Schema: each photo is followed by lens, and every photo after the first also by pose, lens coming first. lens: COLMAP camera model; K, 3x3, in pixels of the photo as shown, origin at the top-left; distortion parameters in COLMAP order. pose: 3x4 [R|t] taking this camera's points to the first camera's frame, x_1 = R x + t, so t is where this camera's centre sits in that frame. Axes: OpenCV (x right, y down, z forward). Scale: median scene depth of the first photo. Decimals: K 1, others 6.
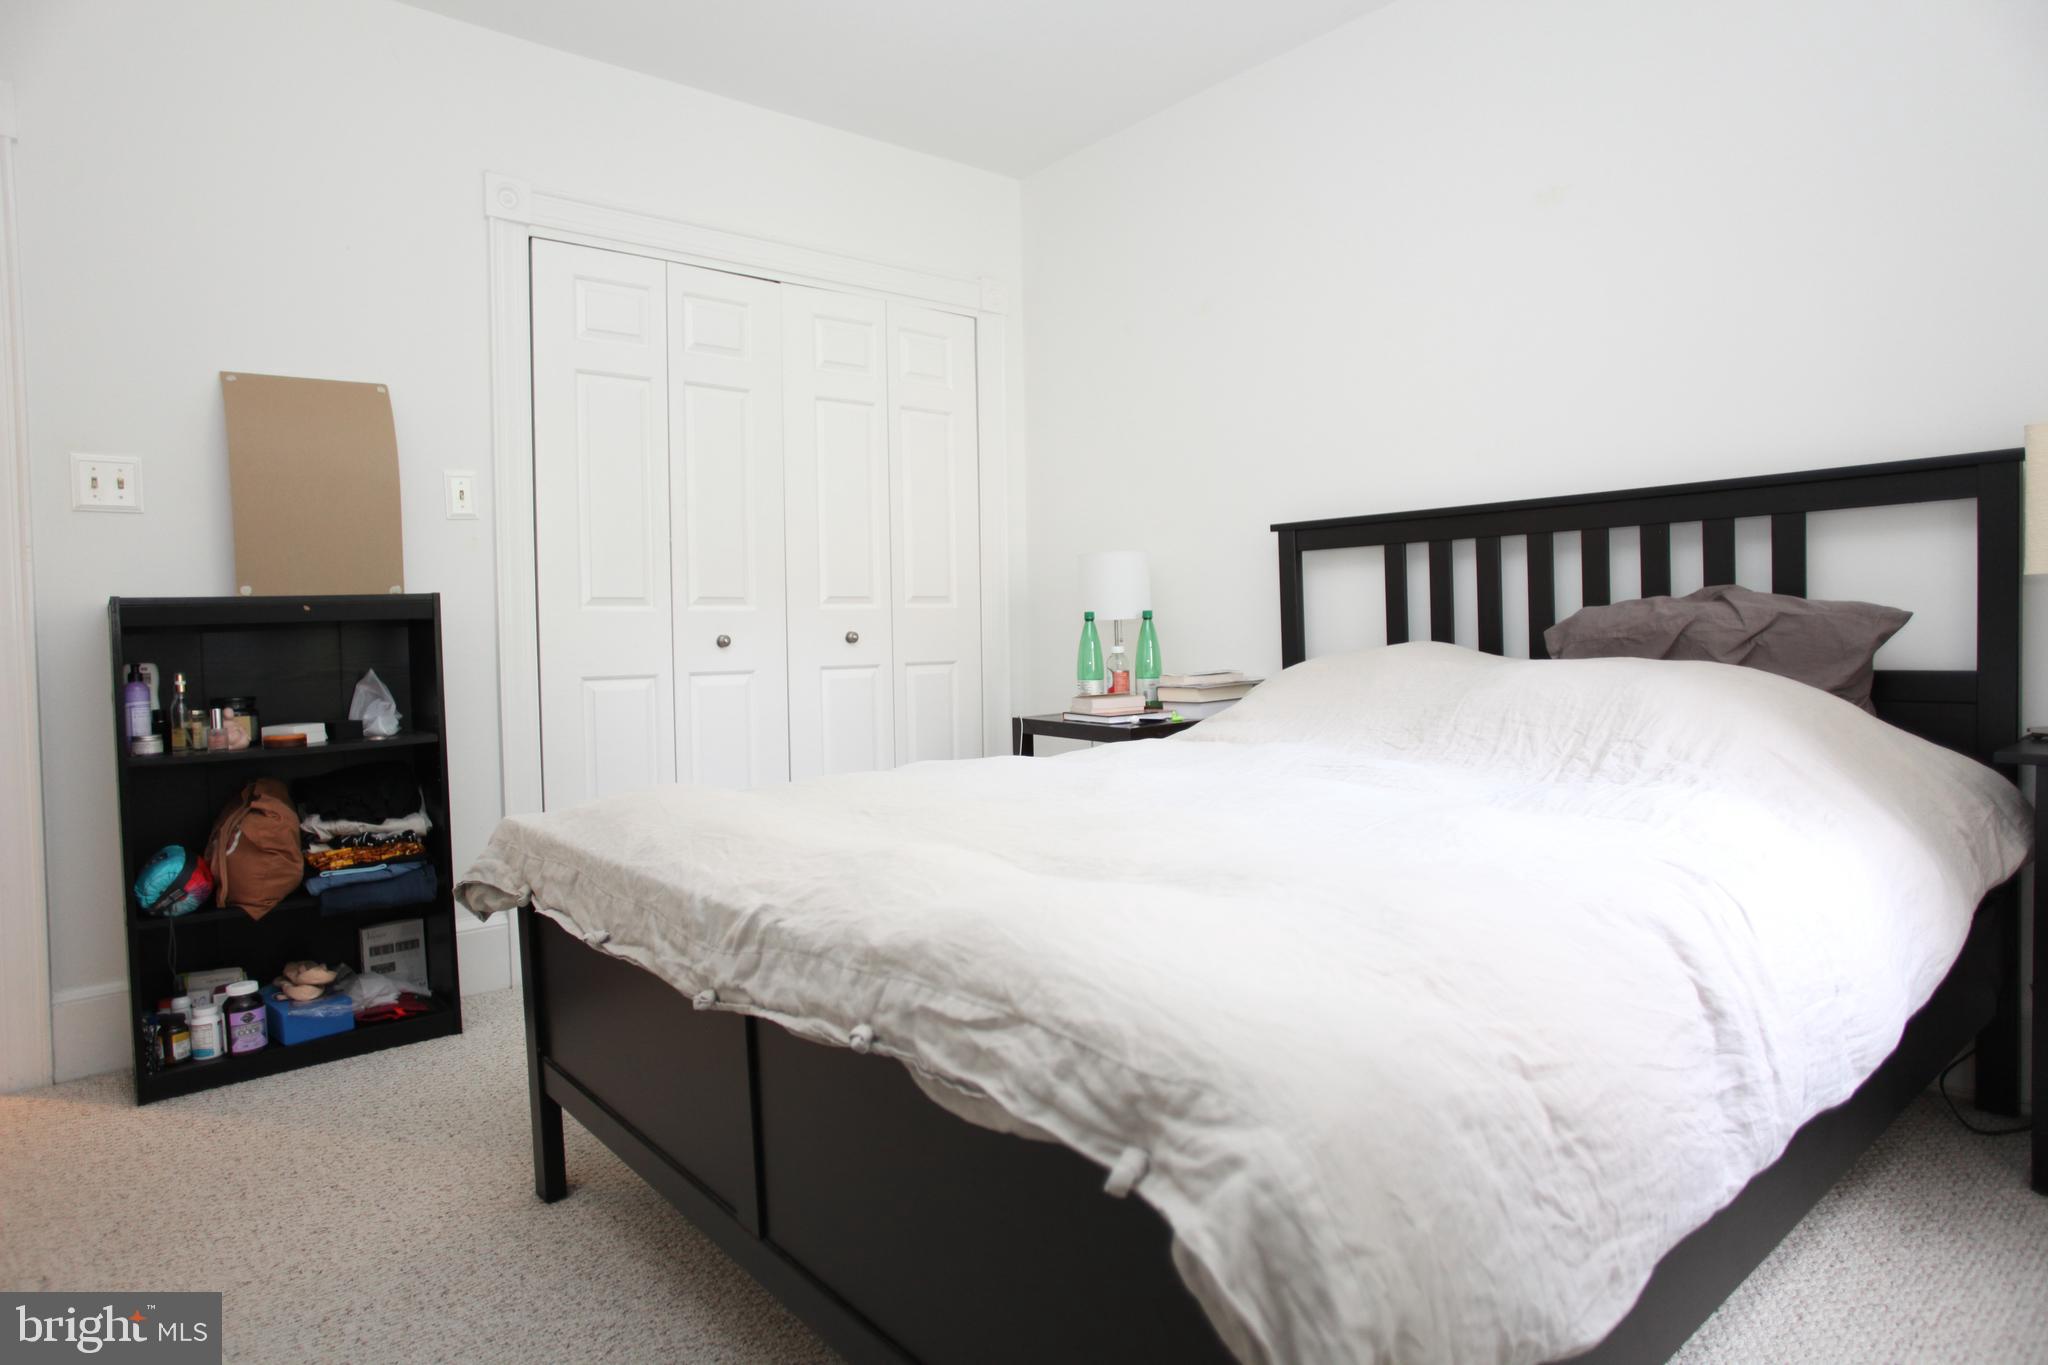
lens RADIAL K [[1161.0, 0, 1012.0], [0, 1161.0, 675.1], [0, 0, 1]] dist [-0.071985, 0.045106]
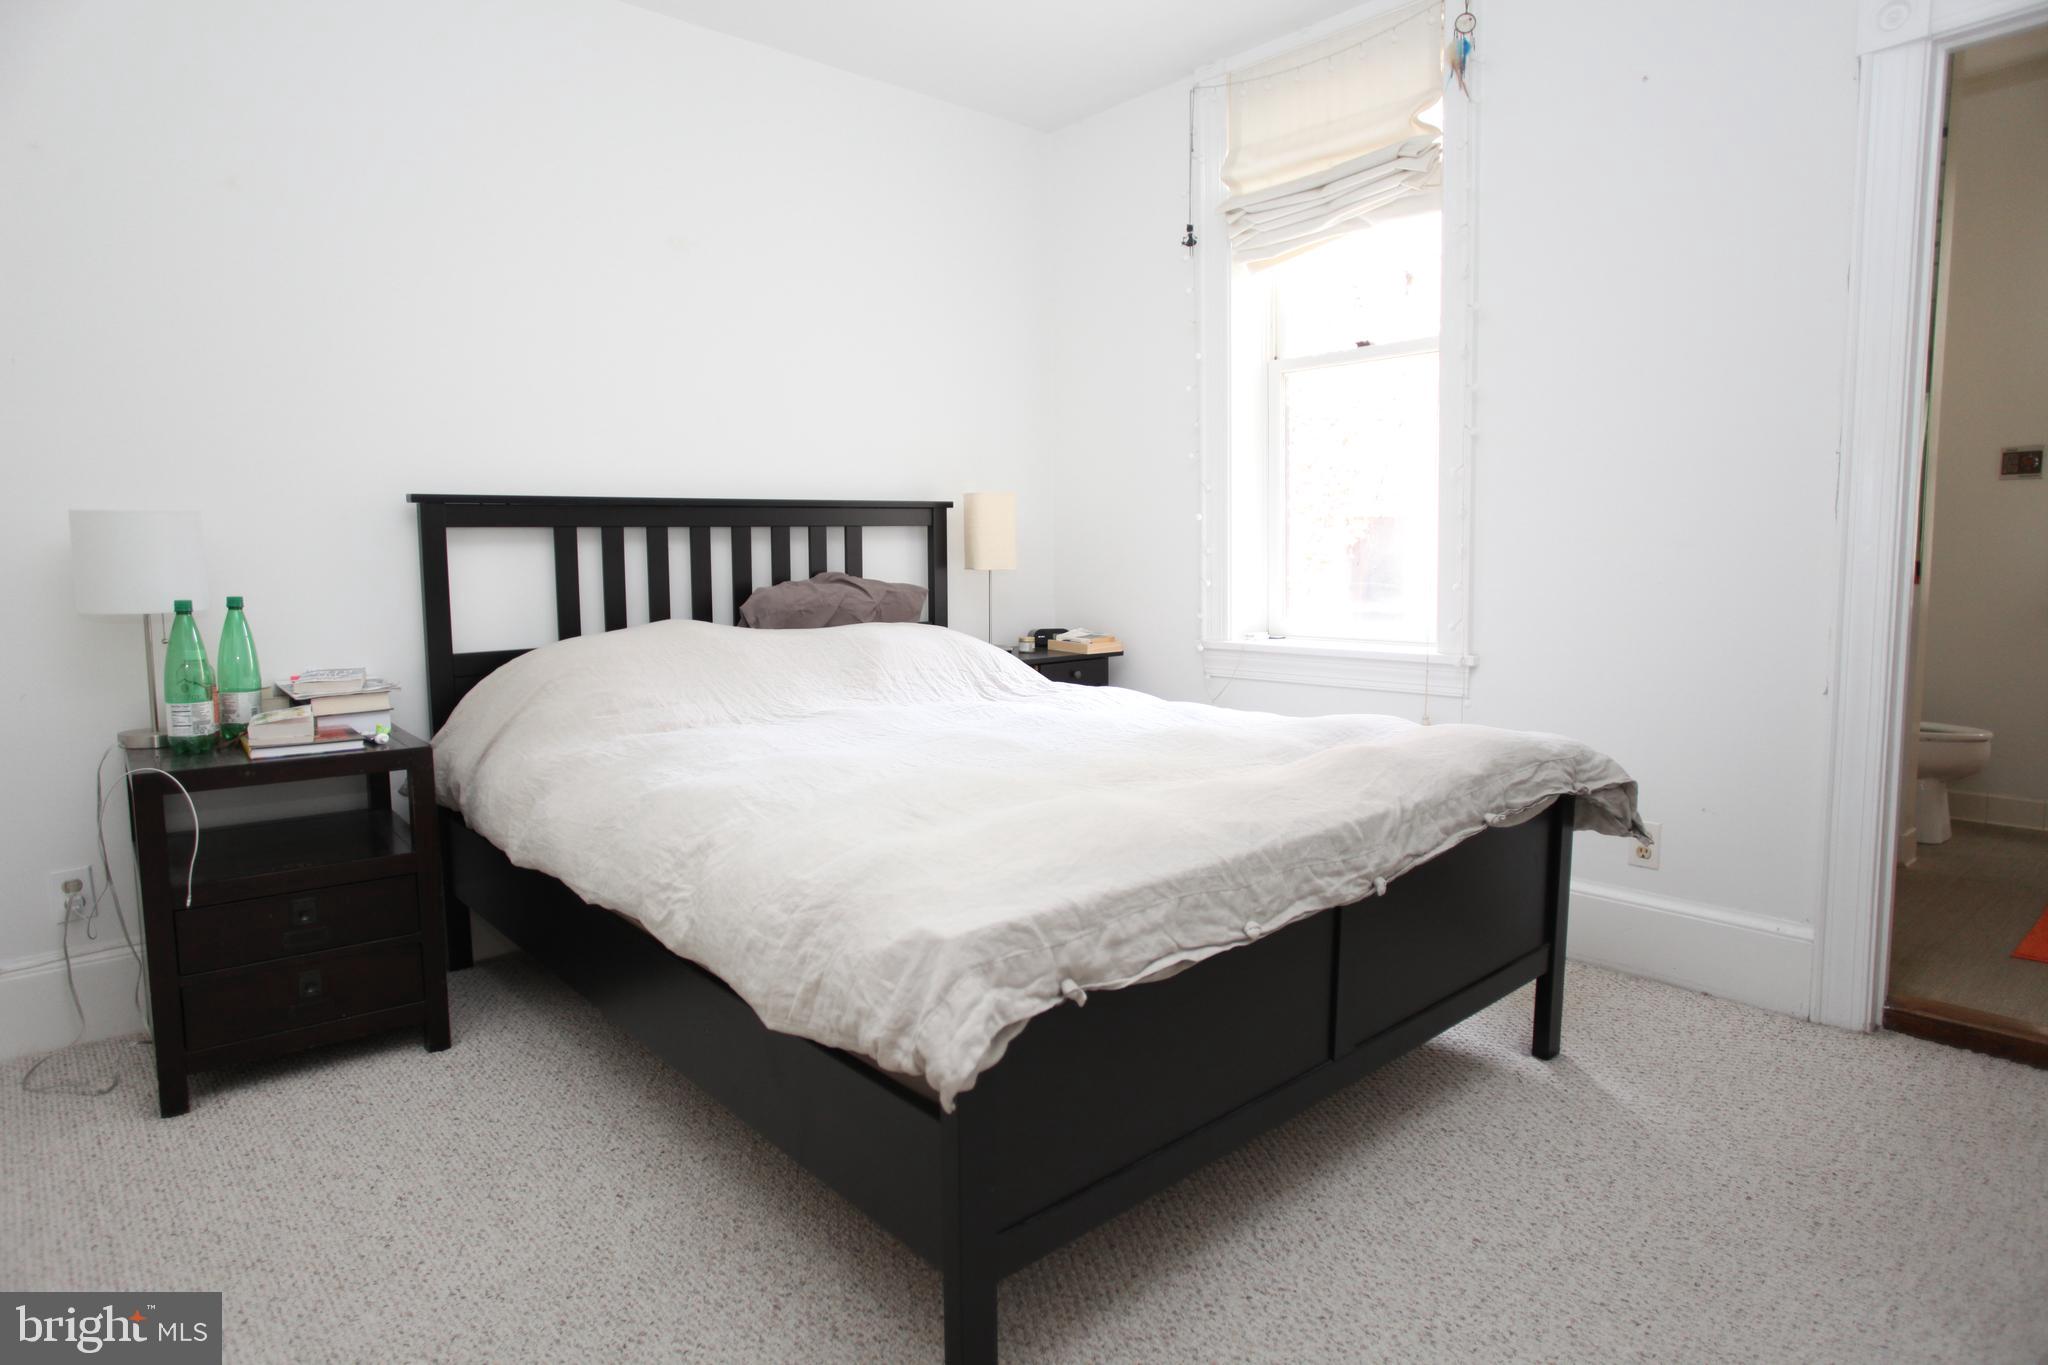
lens RADIAL K [[1161.0, 0, 1012.0], [0, 1161.0, 675.1], [0, 0, 1]] dist [-0.071985, 0.045106]
pose [[-0.026012, -0.085575, 0.995992, -0.864334], [0.052716, 0.994826, 0.086852, -0.062039], [-0.998271, 0.054764, -0.021366, 0.777218]]
